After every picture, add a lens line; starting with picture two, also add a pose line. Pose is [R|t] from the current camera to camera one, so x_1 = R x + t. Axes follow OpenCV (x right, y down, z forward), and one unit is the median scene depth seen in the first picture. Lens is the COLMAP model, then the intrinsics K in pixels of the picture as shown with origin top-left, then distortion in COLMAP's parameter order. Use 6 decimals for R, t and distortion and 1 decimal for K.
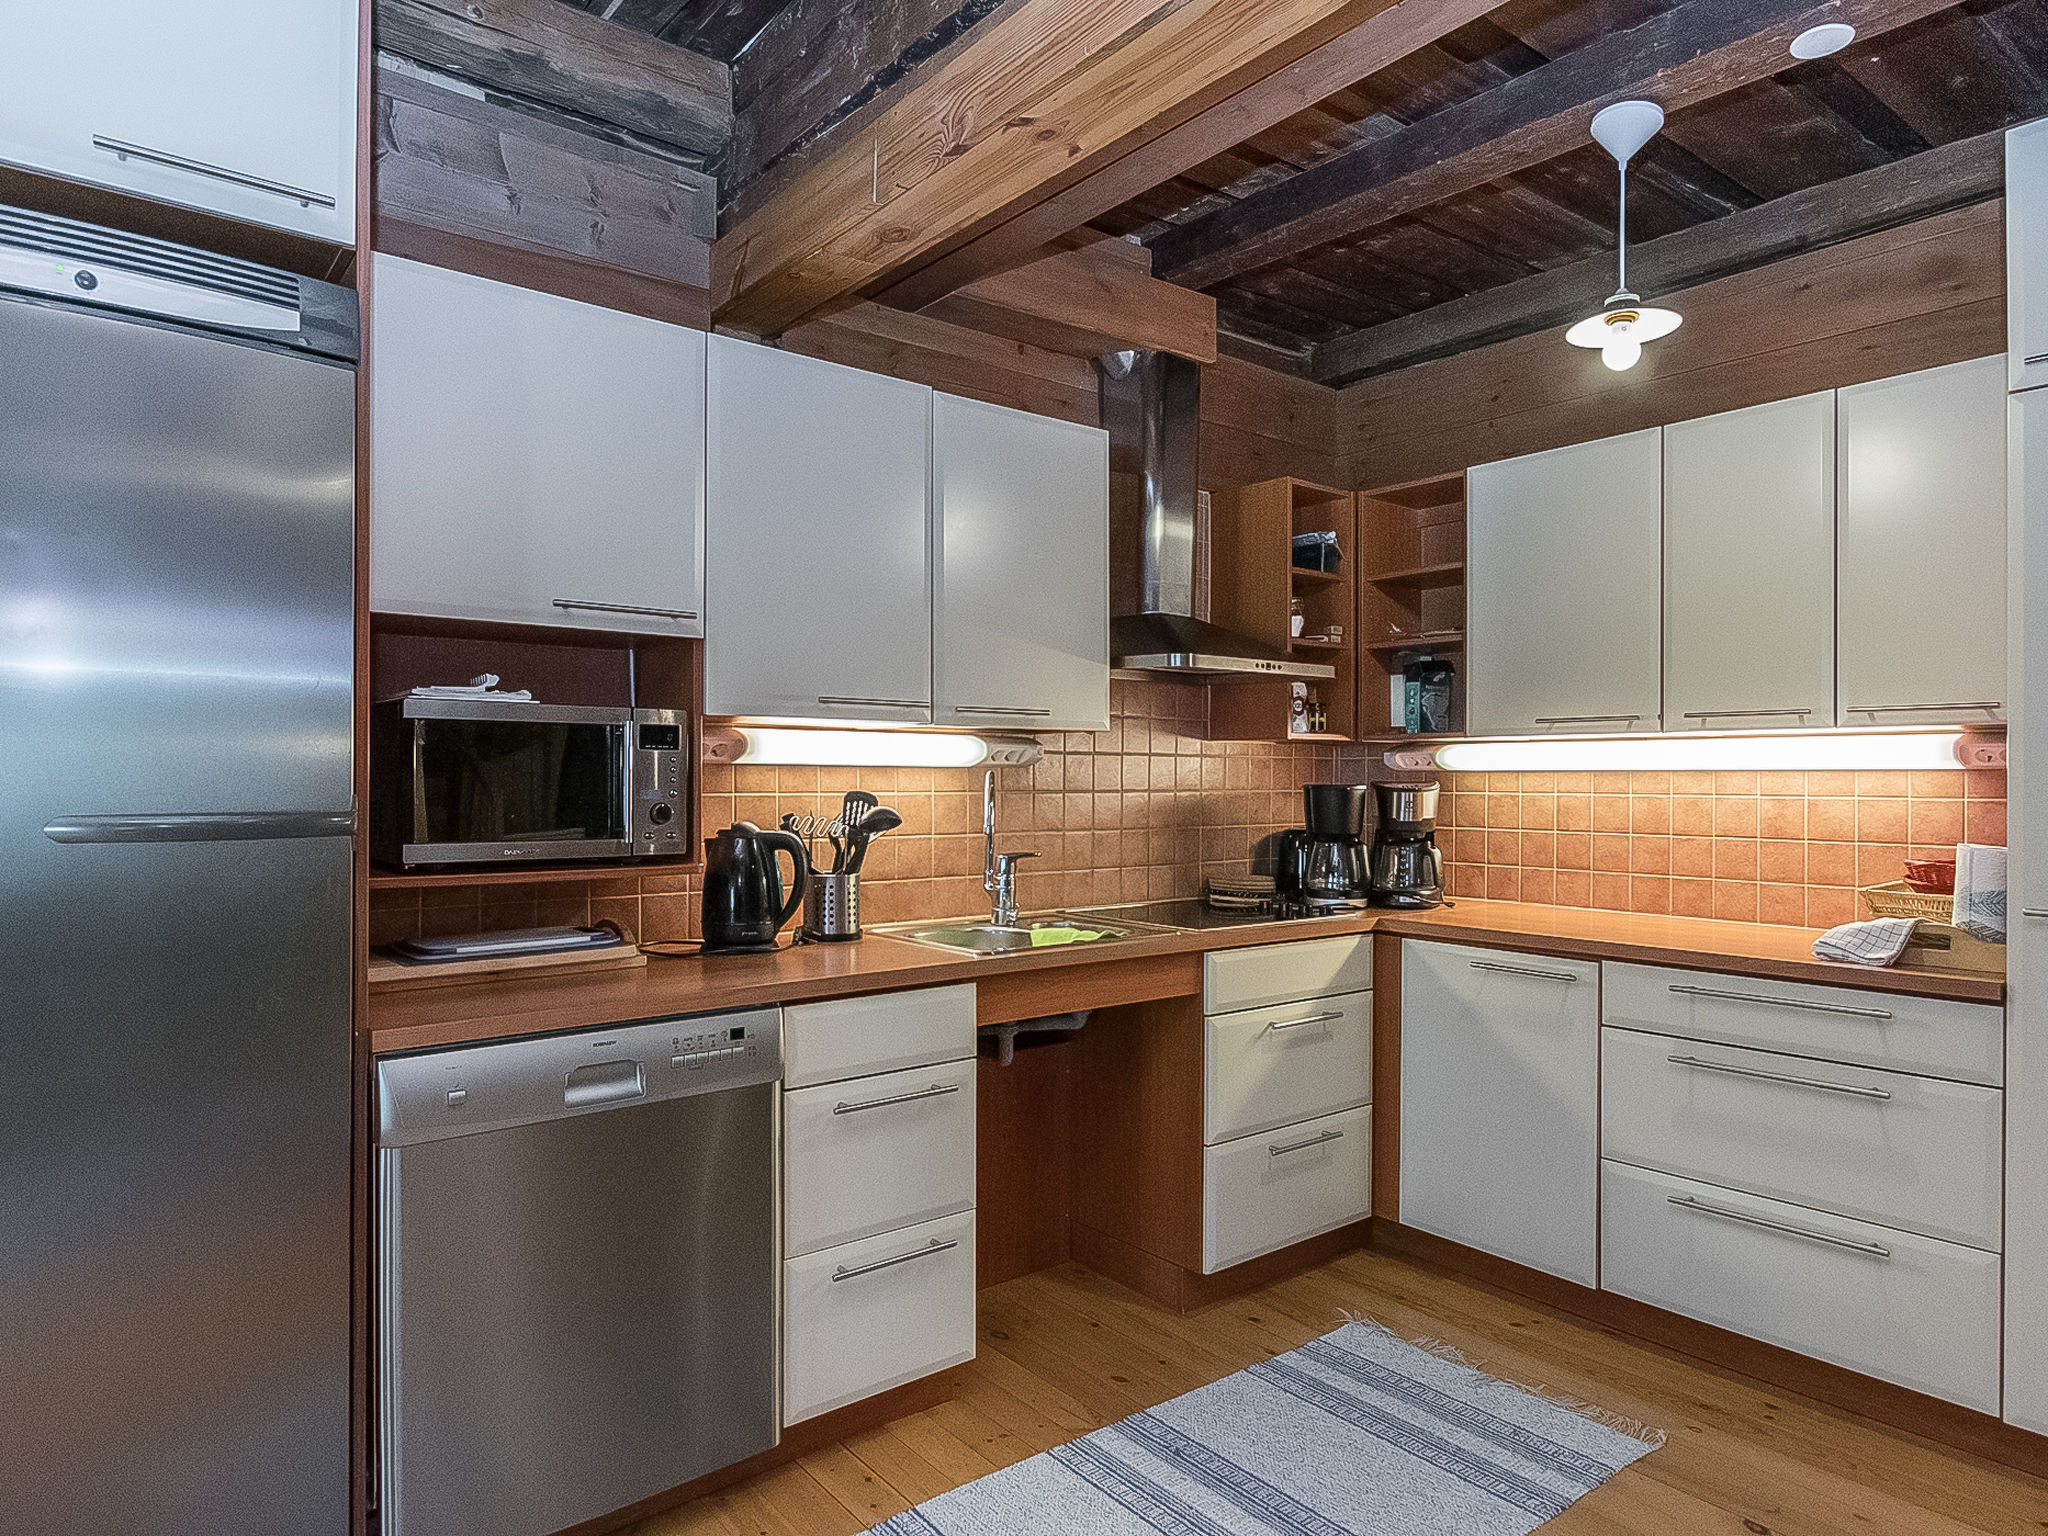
lens RADIAL K [[1211.1, 0, 1031.7], [0, 1211.1, 773.6], [0, 0, 1]] dist [-0.013486, 0.005136]
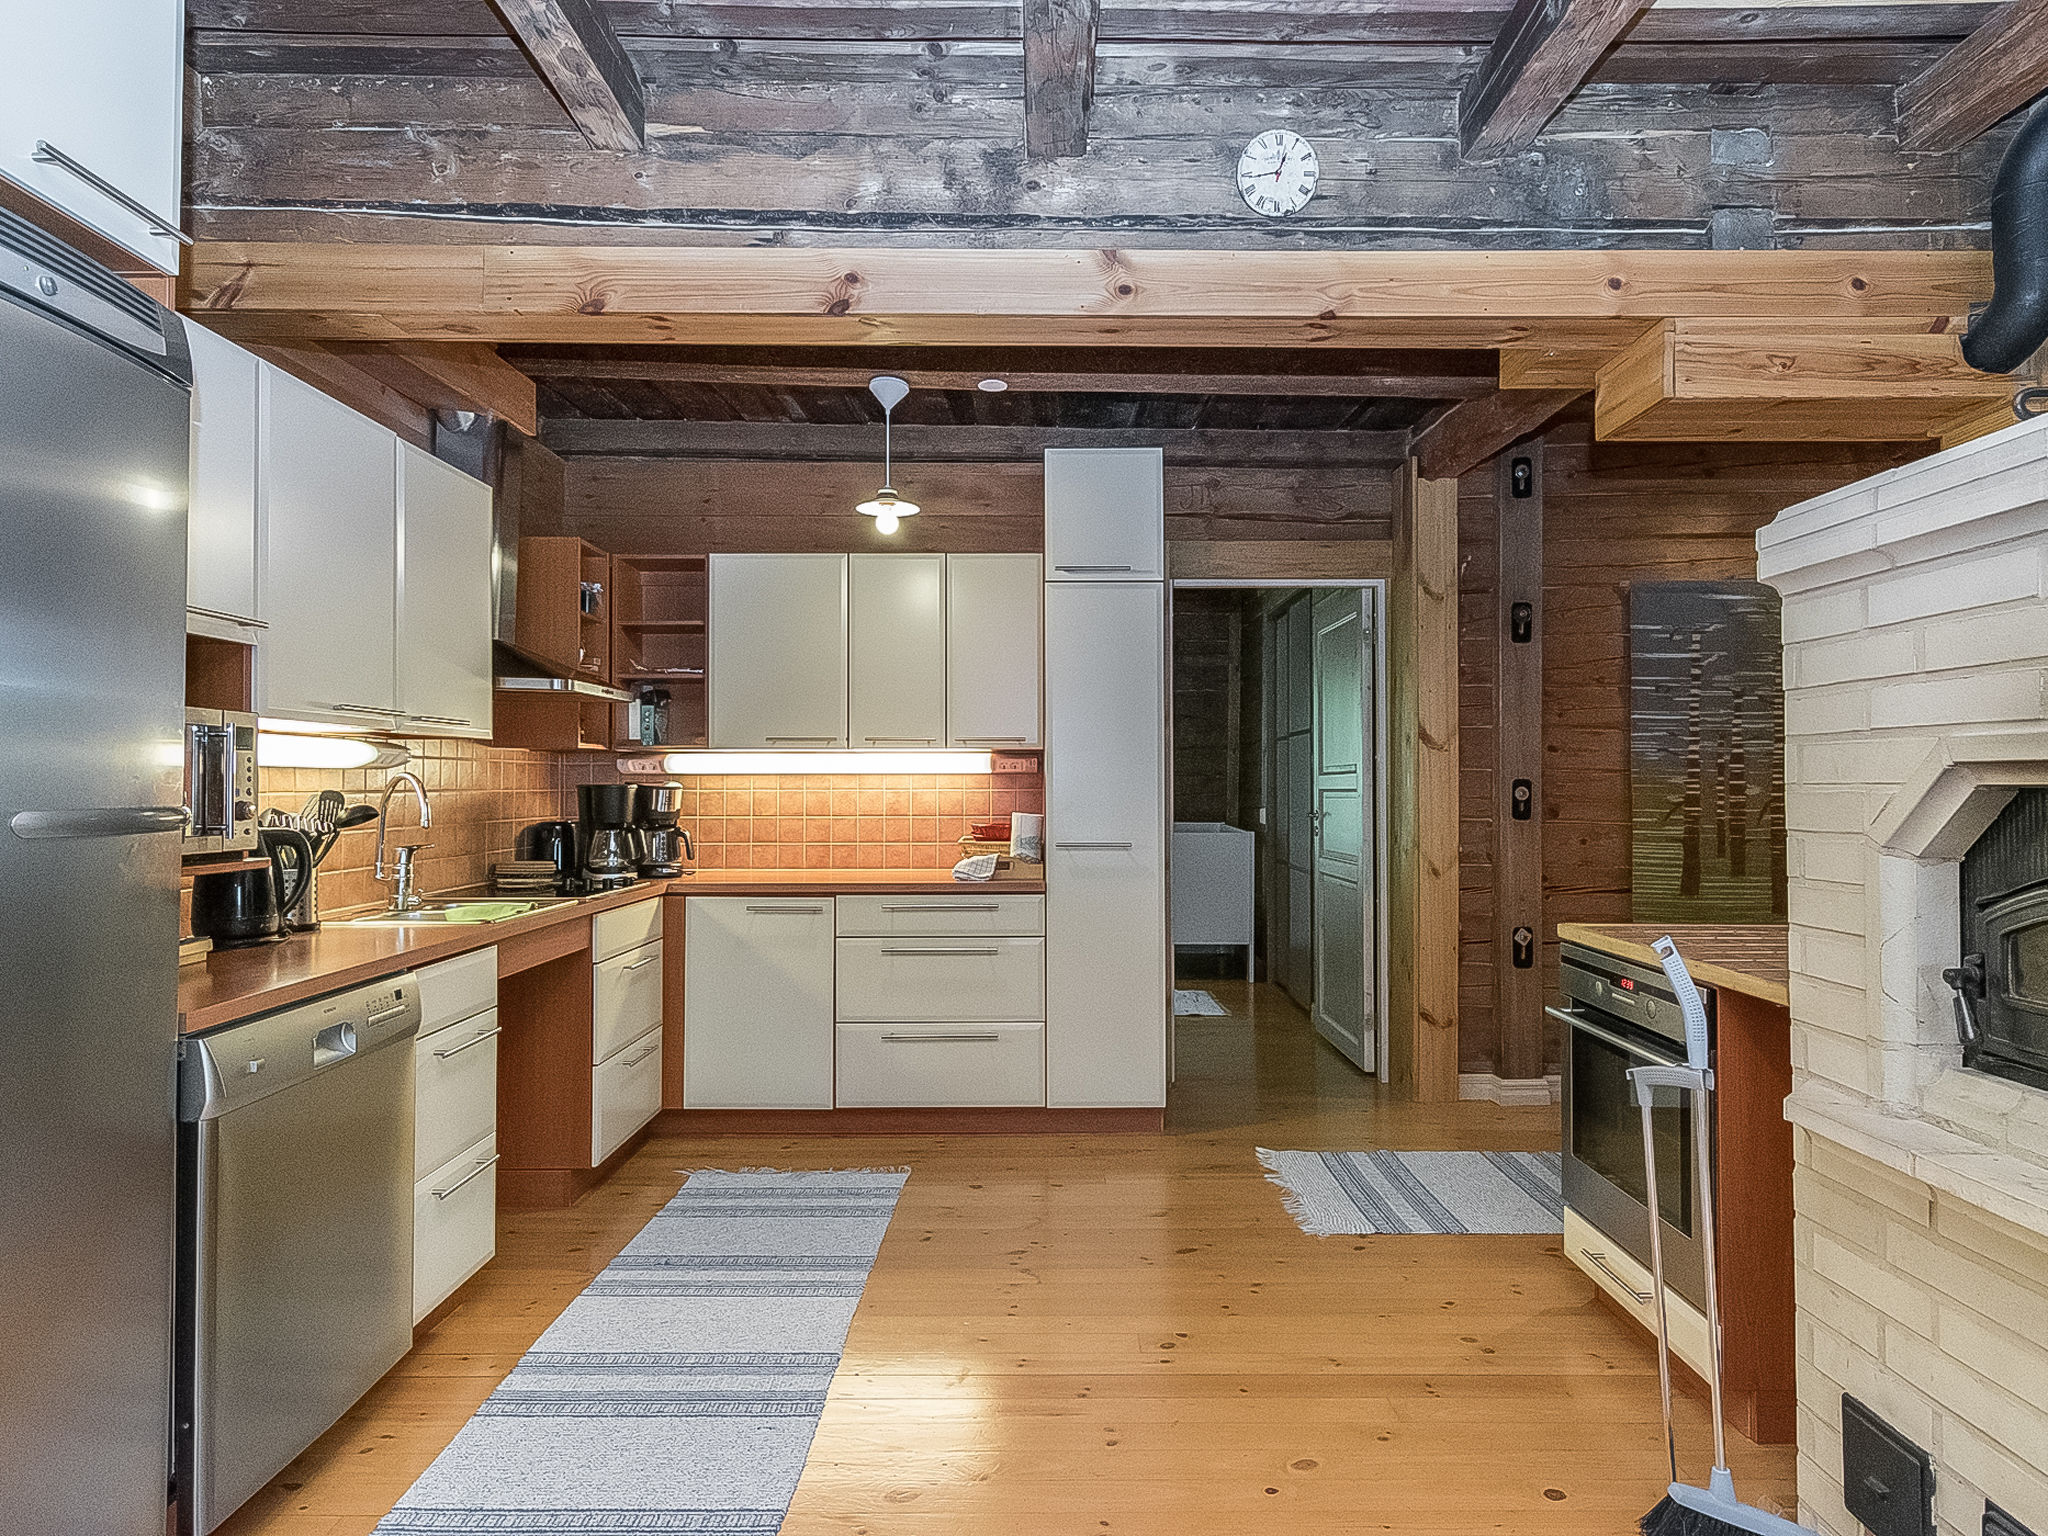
lens RADIAL K [[1211.1, 0, 1013.4], [0, 1211.1, 749.4], [0, 0, 1]] dist [-0.013486, 0.005136]
pose [[0.625337, 0.018425, 0.780137, -0.557044], [0.000361, 0.999714, -0.023900, 0.003492], [-0.780355, 0.015227, 0.625152, -0.143595]]
